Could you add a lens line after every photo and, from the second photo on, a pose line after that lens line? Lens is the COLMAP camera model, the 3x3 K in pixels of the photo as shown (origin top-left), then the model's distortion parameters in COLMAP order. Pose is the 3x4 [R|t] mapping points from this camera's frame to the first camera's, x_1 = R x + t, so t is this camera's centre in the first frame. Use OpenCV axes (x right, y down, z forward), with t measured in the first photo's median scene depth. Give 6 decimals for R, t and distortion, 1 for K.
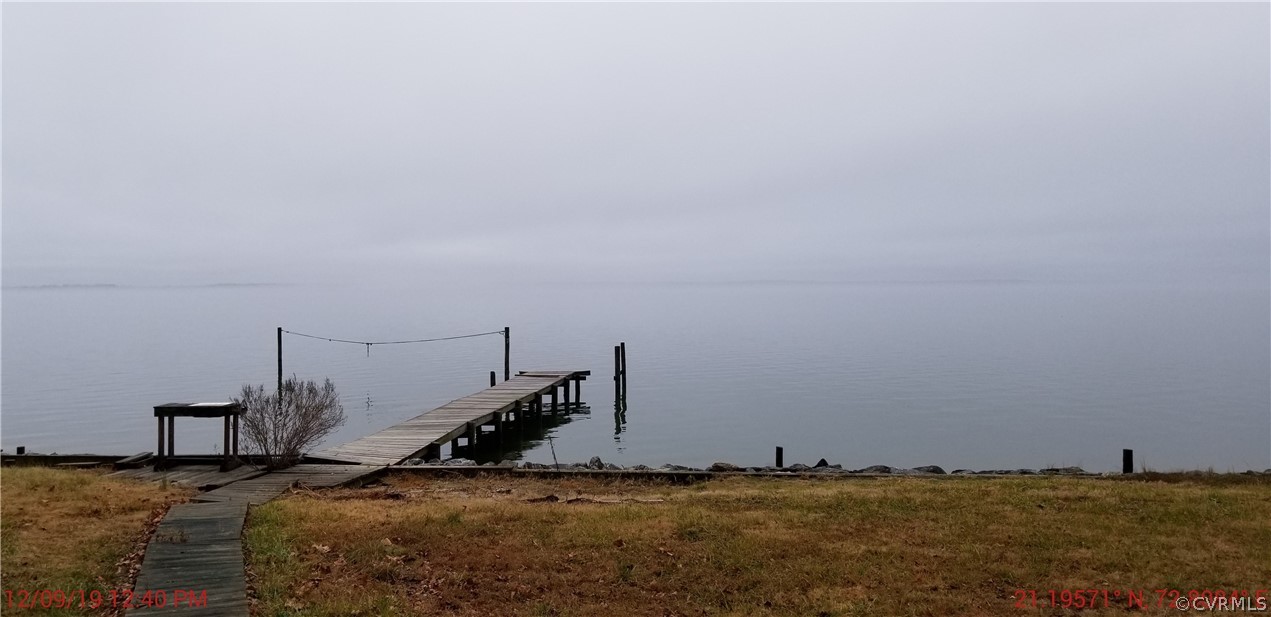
lens RADIAL K [[1045.5, 0, 632.1], [0, 1045.5, 309.6], [0, 0, 1]] dist [0.096676, -0.244556]
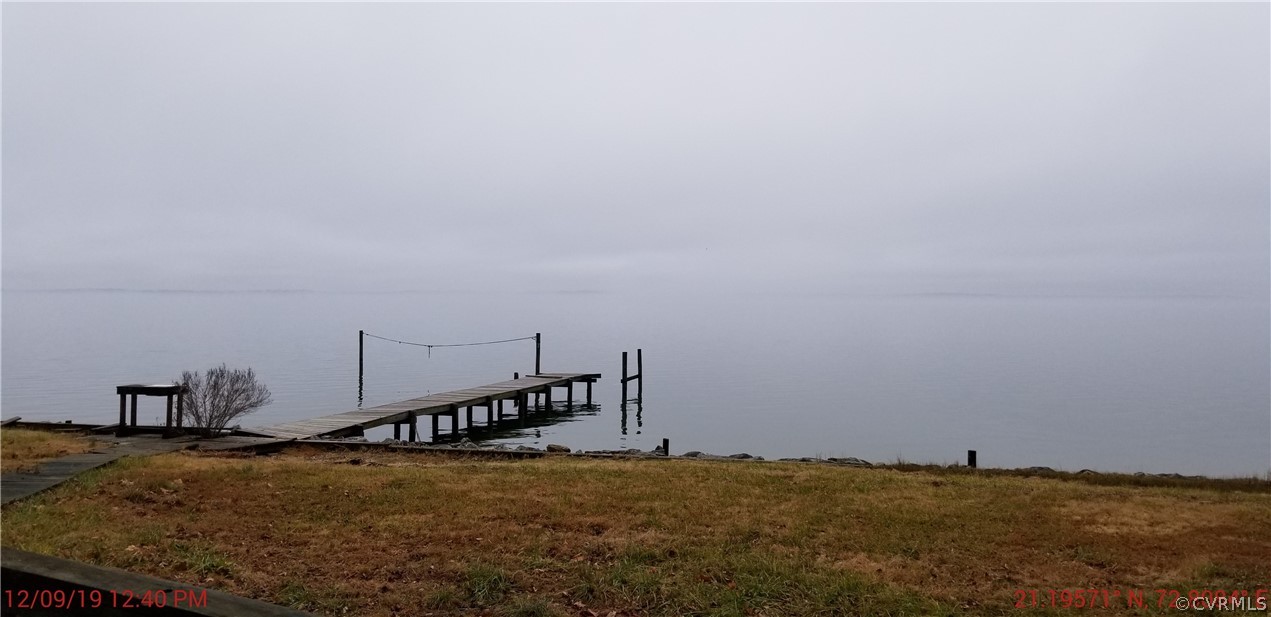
lens RADIAL K [[1045.5, 0, 632.1], [0, 1045.5, 309.6], [0, 0, 1]] dist [0.096676, -0.244556]
pose [[0.988766, 0.012955, -0.148911, 0.341171], [-0.014435, 0.999857, -0.008862, 0.001669], [0.148775, 0.010912, 0.988811, -0.163528]]
